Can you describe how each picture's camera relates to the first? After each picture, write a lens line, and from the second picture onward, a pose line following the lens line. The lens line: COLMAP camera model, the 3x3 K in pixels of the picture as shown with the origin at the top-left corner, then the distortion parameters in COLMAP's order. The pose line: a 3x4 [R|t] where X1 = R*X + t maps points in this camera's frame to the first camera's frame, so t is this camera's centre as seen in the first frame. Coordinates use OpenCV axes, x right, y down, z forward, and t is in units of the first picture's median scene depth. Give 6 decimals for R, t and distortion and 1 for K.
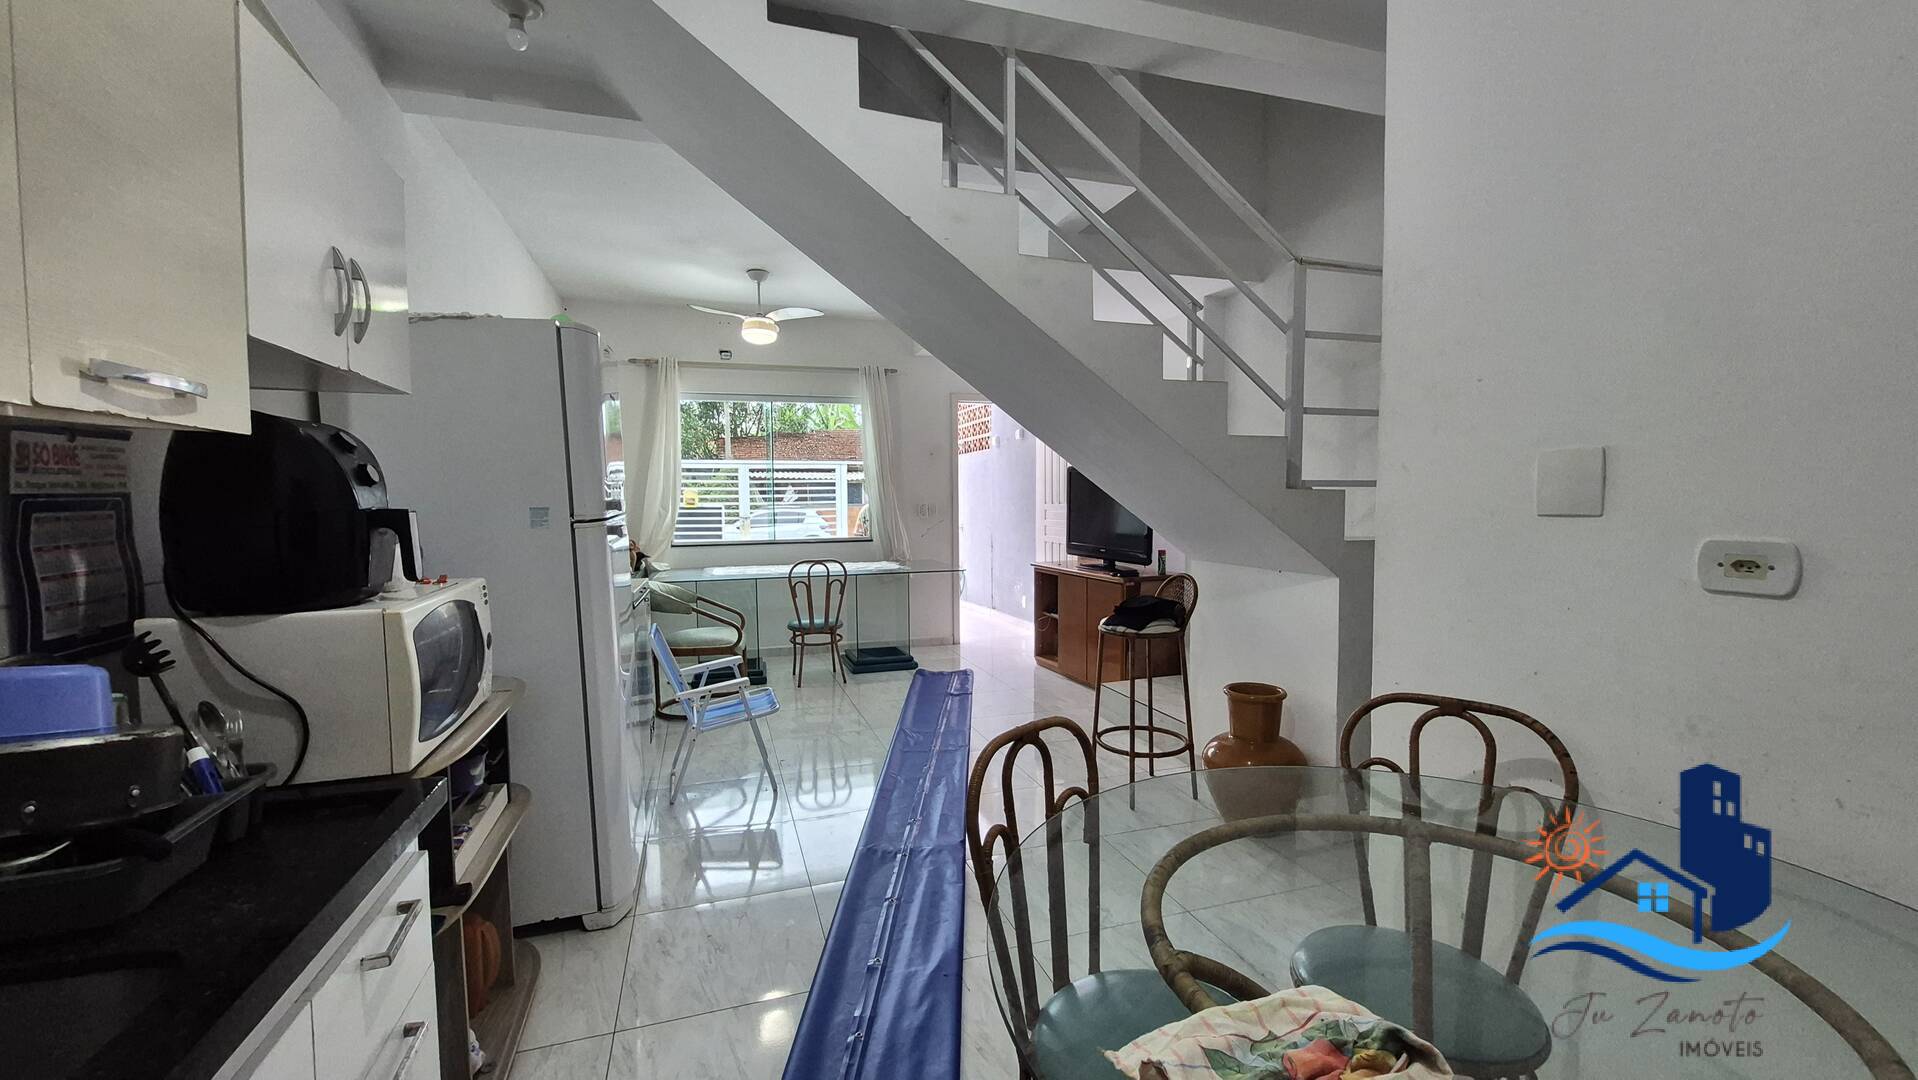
lens RADIAL K [[774.3, 0, 953.4], [0, 774.3, 539.0], [0, 0, 1]] dist [0.001975, 0.000241]
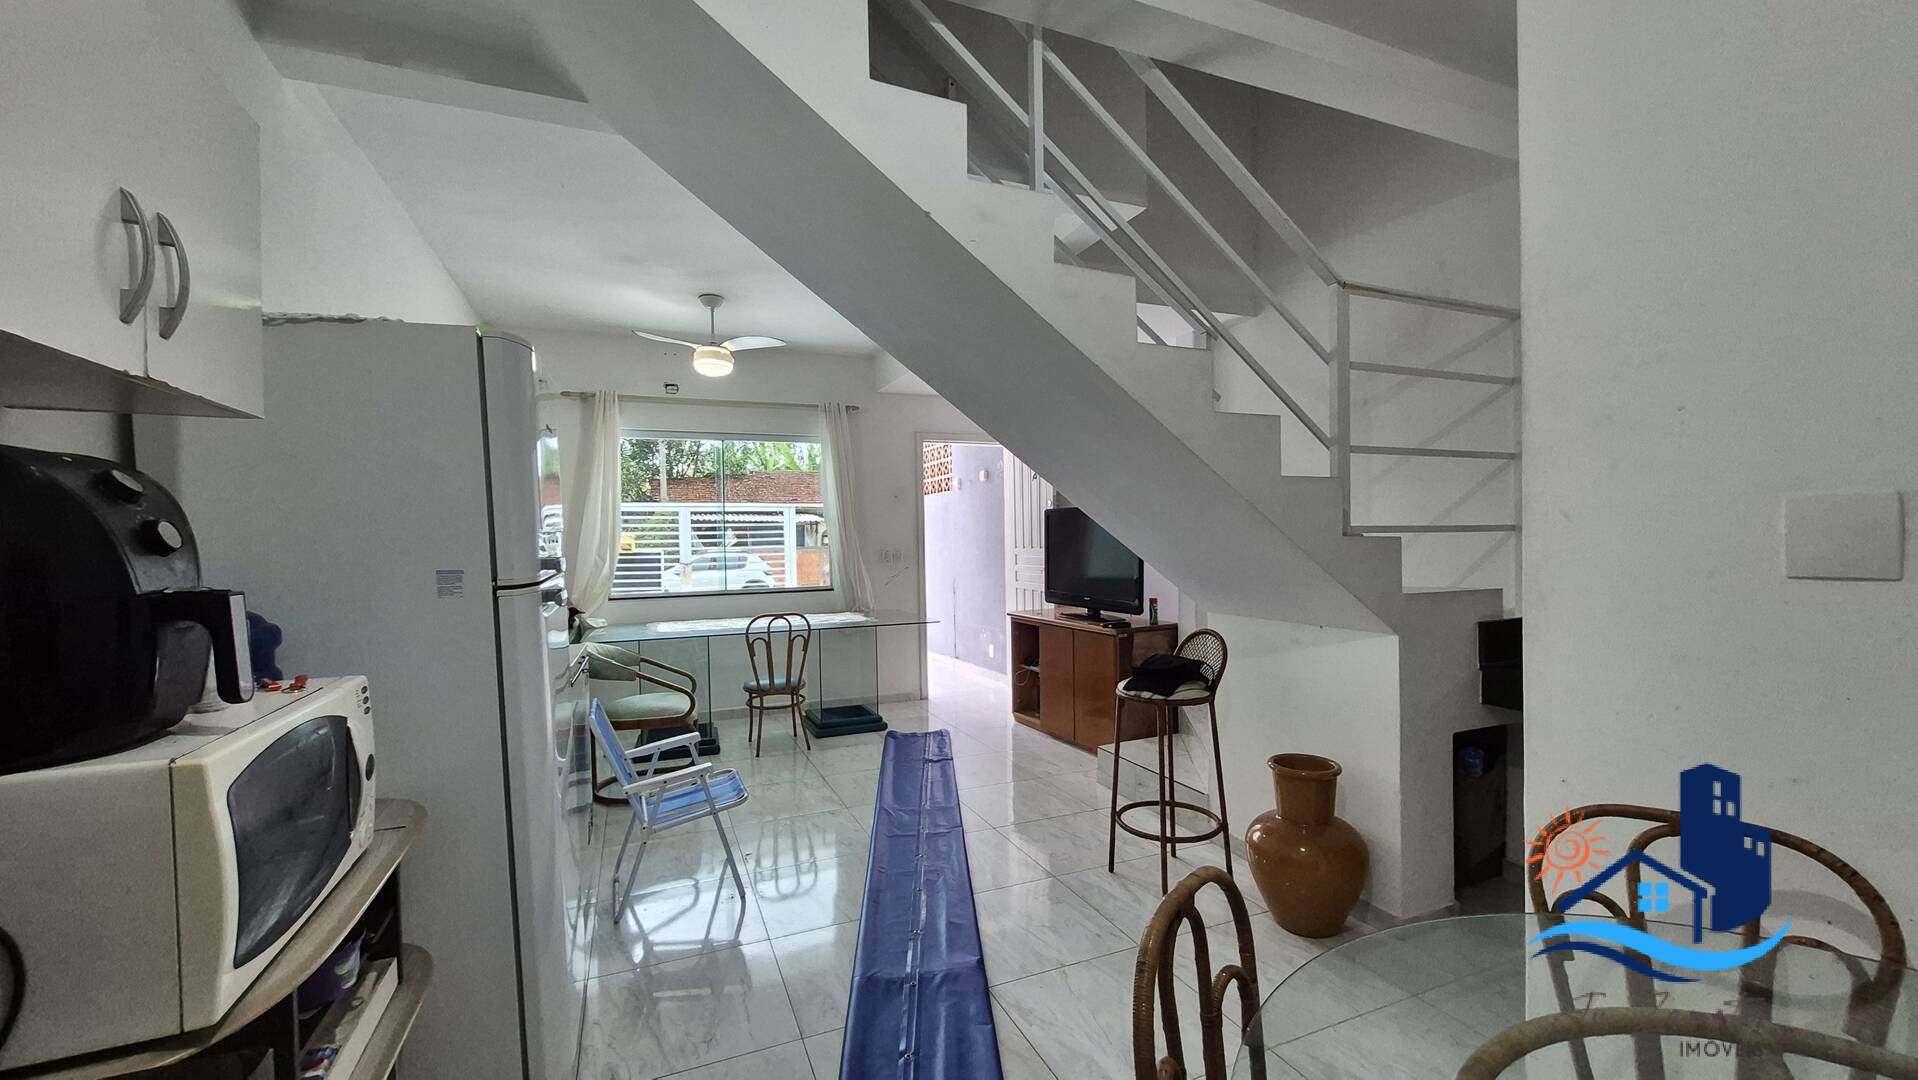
lens RADIAL K [[757.4, 0, 952.8], [0, 757.4, 547.3], [0, 0, 1]] dist [0.000240, -0.000022]
pose [[0.996037, -0.007687, 0.088607, -0.053806], [0.011215, 0.999161, -0.039379, -0.014018], [-0.088230, 0.040216, 0.995288, 0.106627]]
